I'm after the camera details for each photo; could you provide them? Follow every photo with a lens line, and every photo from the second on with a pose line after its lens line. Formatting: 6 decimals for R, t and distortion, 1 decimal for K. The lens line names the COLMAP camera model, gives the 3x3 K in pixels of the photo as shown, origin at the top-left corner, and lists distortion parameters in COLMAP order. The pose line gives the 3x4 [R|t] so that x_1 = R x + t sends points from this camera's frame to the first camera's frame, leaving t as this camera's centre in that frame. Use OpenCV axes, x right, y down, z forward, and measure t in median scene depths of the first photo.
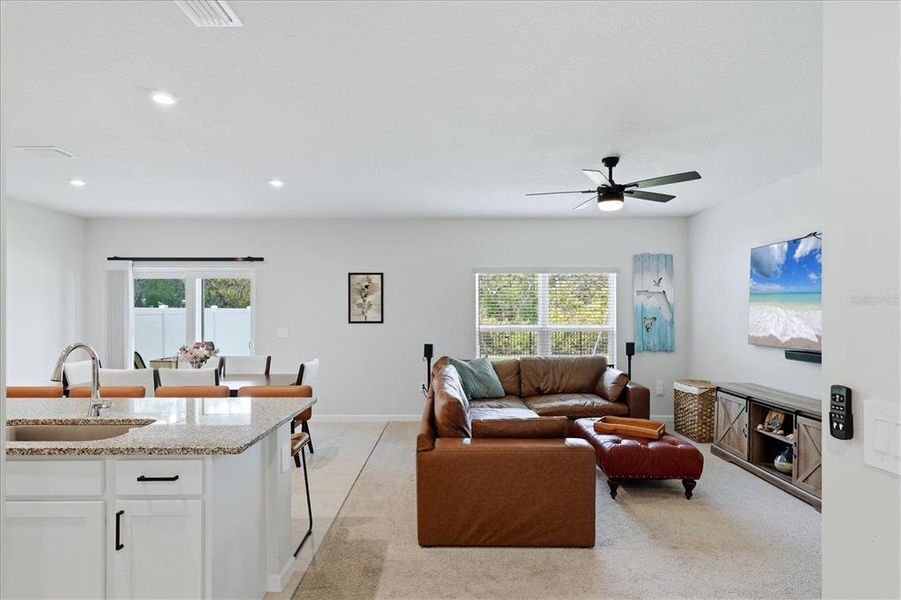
lens RADIAL K [[576.0, 0, 460.0], [0, 576.0, 291.7], [0, 0, 1]] dist [-0.014166, 0.002596]
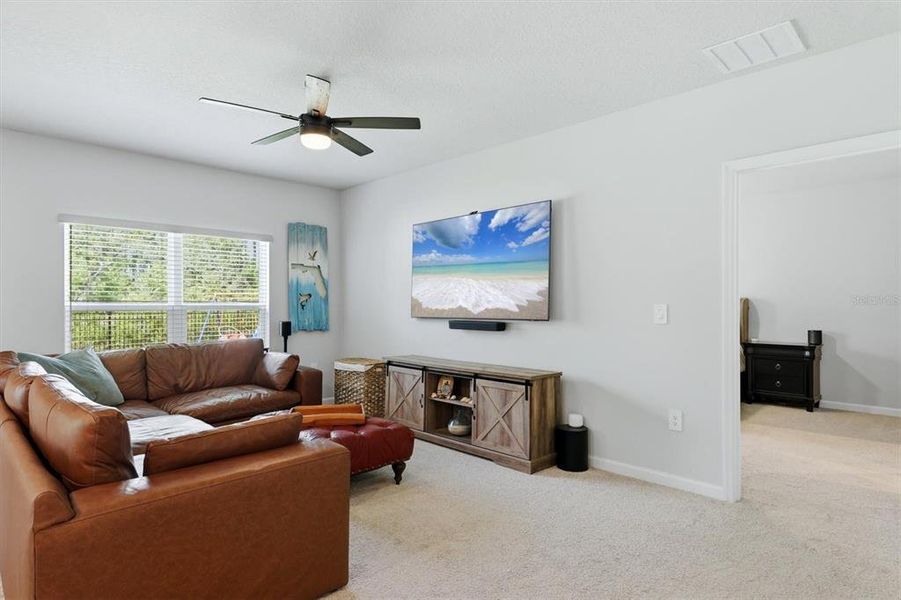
lens RADIAL K [[500.9, 0, 448.4], [0, 500.9, 300.0], [0, 0, 1]] dist [0.014260, -0.010245]
pose [[0.687334, 0.008607, 0.726291, -0.110341], [-0.013466, 0.999909, 0.000894, 0.063064], [-0.726217, -0.010395, 0.687387, 0.362743]]
